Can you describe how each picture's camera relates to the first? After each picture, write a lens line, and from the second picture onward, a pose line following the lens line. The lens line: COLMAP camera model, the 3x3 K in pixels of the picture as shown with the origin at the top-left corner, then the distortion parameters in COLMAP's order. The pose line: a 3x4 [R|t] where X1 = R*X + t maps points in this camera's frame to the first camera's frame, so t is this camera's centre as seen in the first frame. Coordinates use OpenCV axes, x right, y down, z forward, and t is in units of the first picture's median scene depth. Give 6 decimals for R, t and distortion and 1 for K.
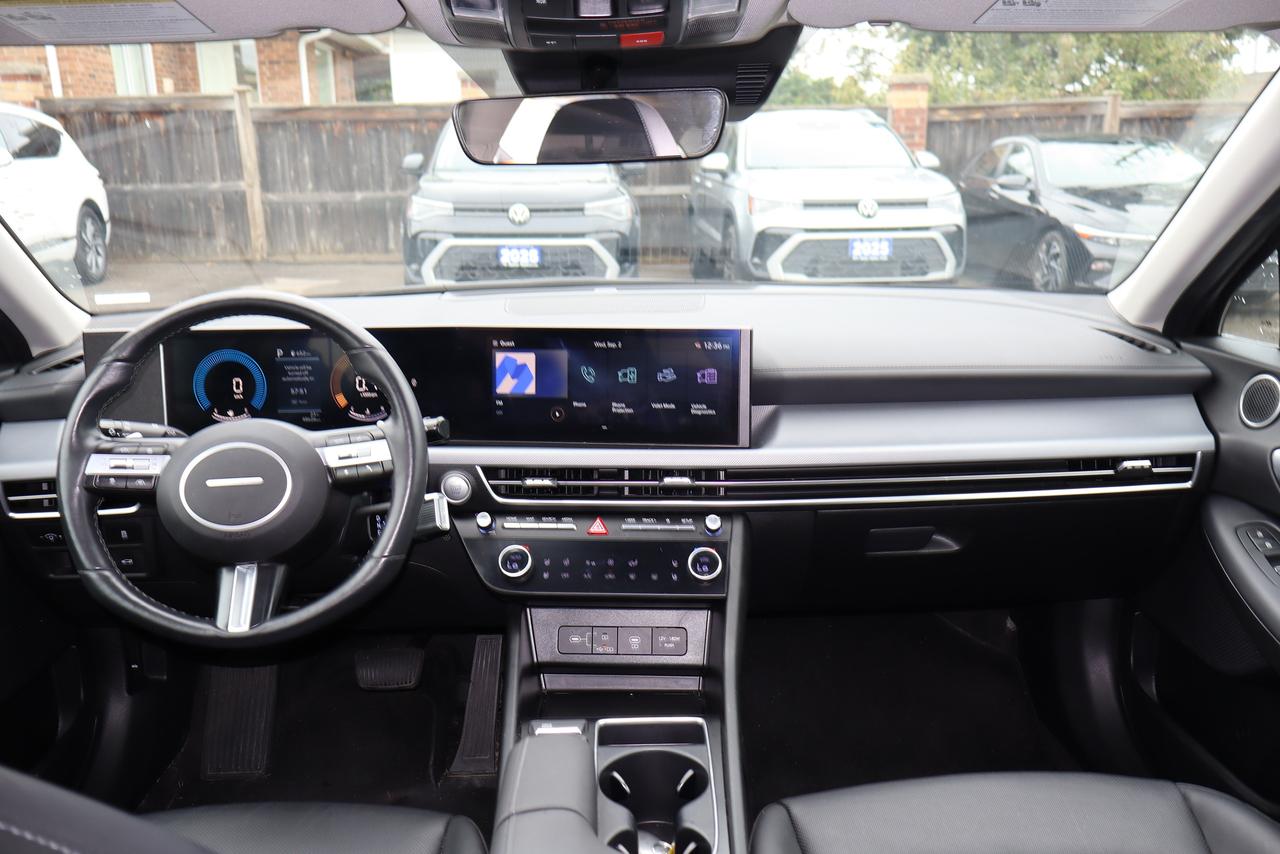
lens RADIAL K [[1076.8, 0, 642.6], [0, 1076.8, 428.1], [0, 0, 1]] dist [-0.025152, 0.020930]
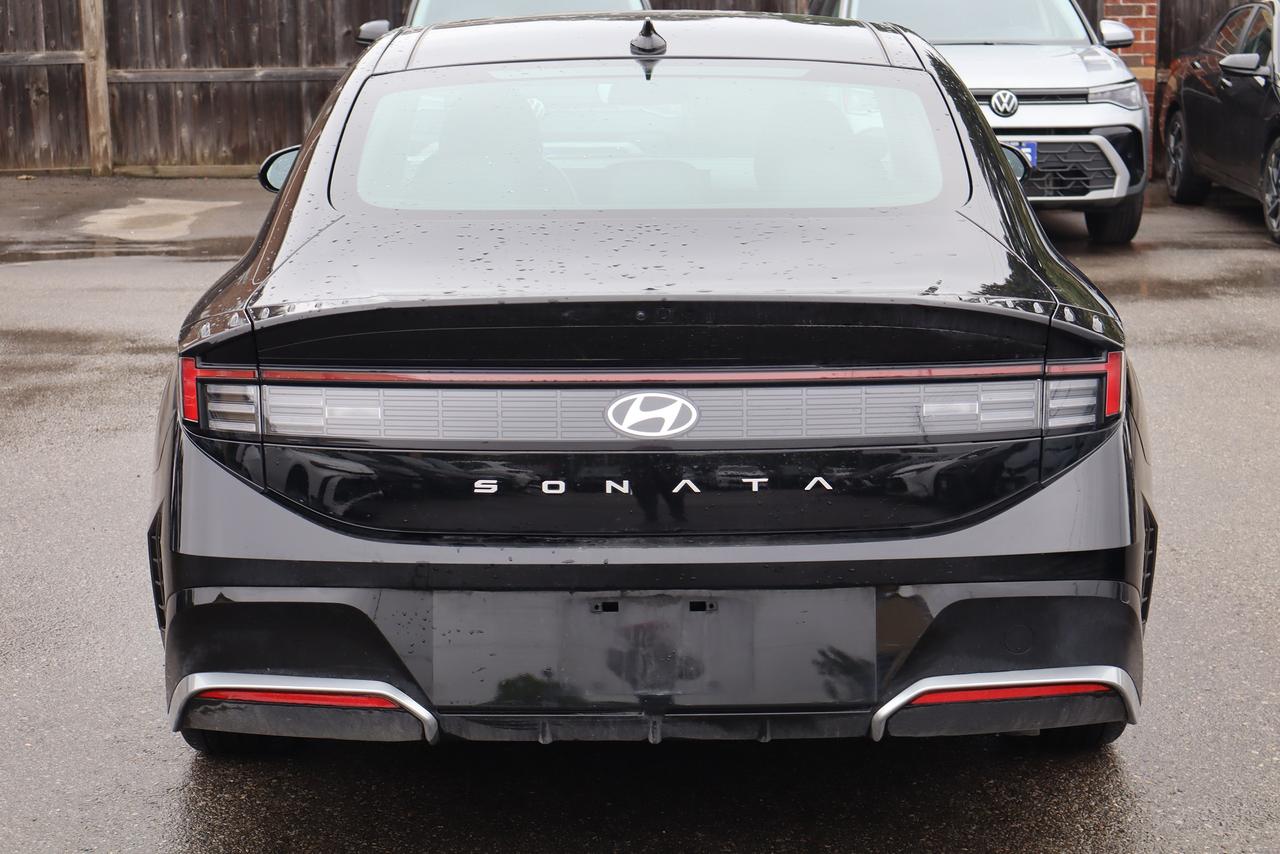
lens RADIAL K [[2519.3, 0, 637.7], [0, 2519.3, 424.4], [0, 0, 1]] dist [-0.046654, 0.000000]
pose [[0.999268, 0.011572, -0.036458, 0.017043], [-0.013950, 0.997744, -0.065674, 0.087344], [0.035615, 0.066134, 0.997175, -0.469755]]
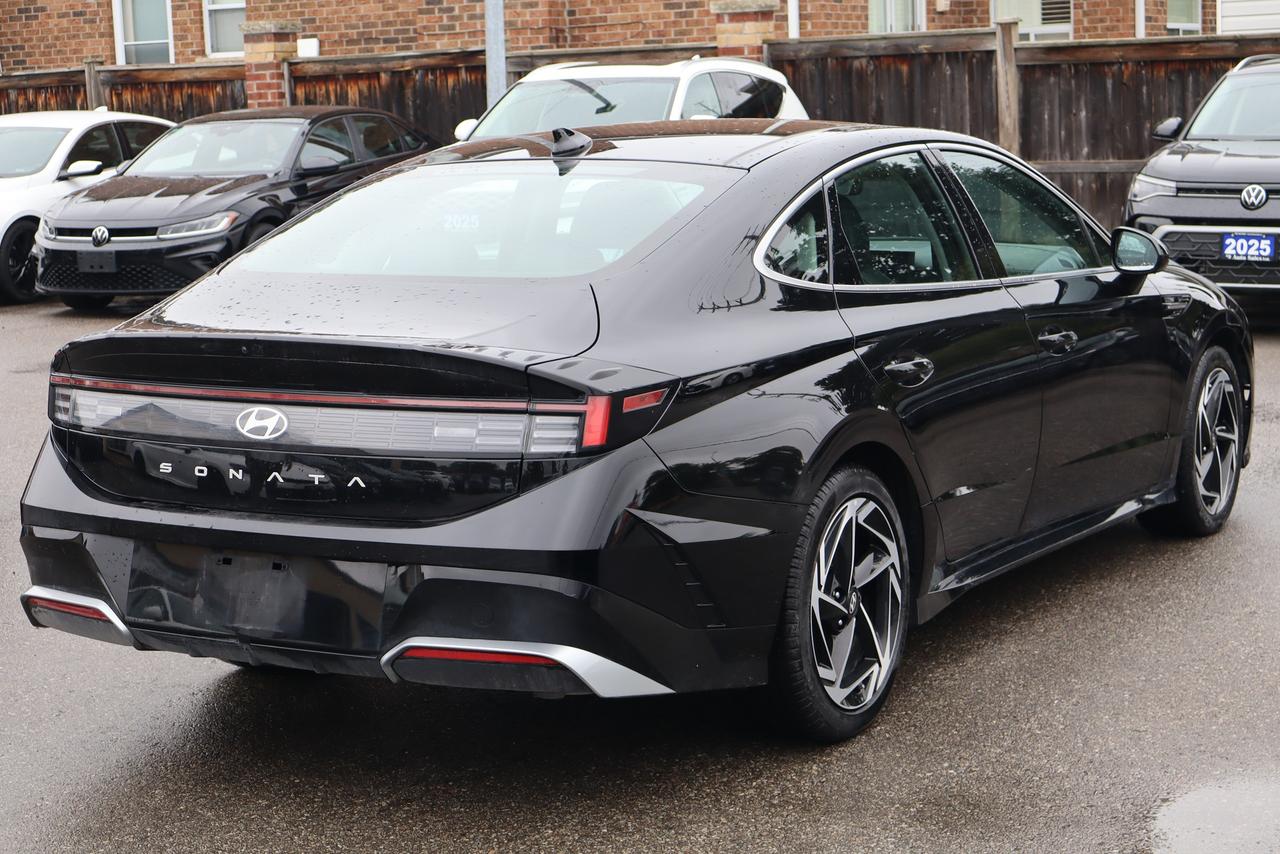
lens RADIAL K [[2308.8, 0, 643.4], [0, 2308.8, 393.3], [0, 0, 1]] dist [0.058467, 0.000000]
pose [[0.843091, 0.059495, -0.534470, 0.284695], [-0.114293, 0.990979, -0.069978, 0.080230], [0.525485, 0.120084, 0.842286, -0.453823]]
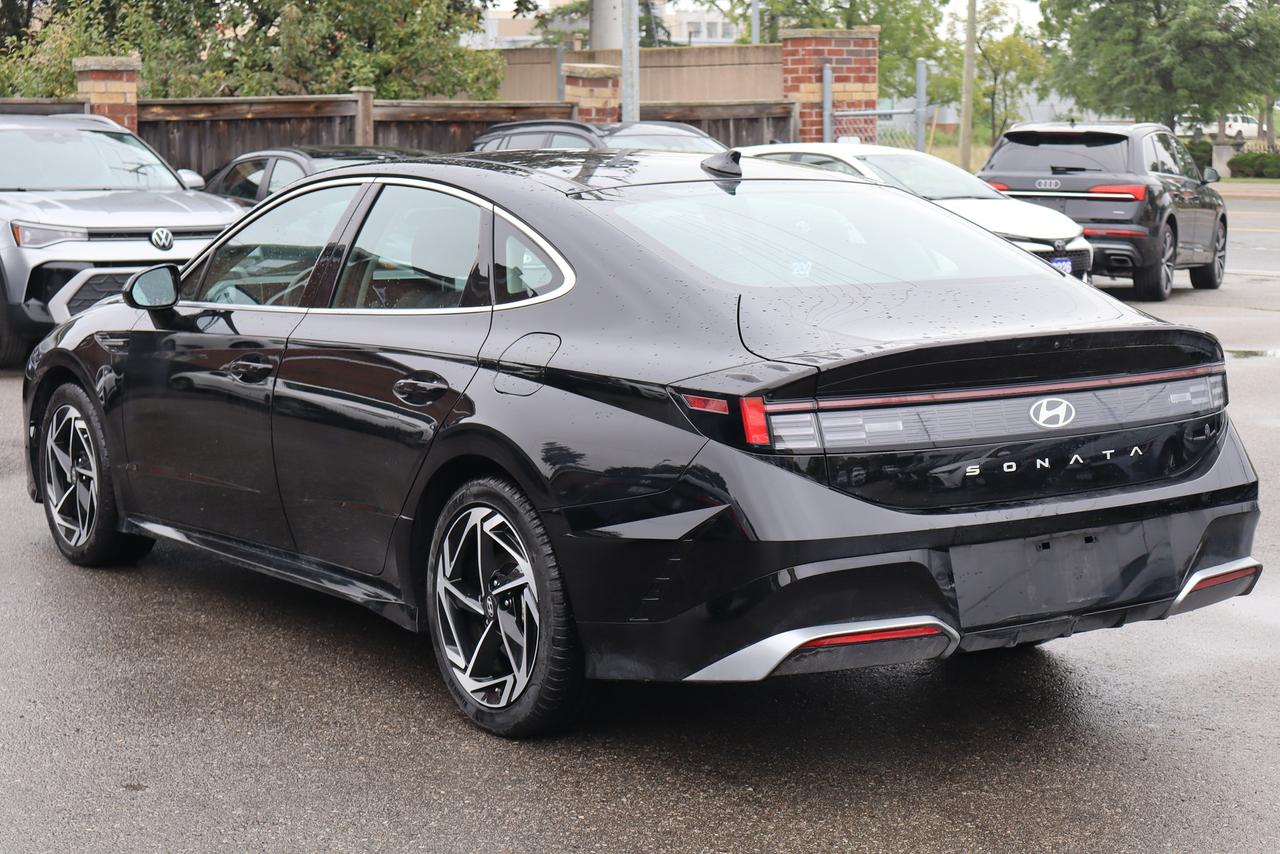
lens RADIAL K [[2240.6, 0, 642.9], [0, 2240.6, 431.5], [0, 0, 1]] dist [0.096072, 0.000000]
pose [[0.840881, -0.059966, 0.537888, -0.291741], [0.121825, 0.989310, -0.080156, 0.093014], [-0.527331, 0.132930, 0.839197, -0.461653]]
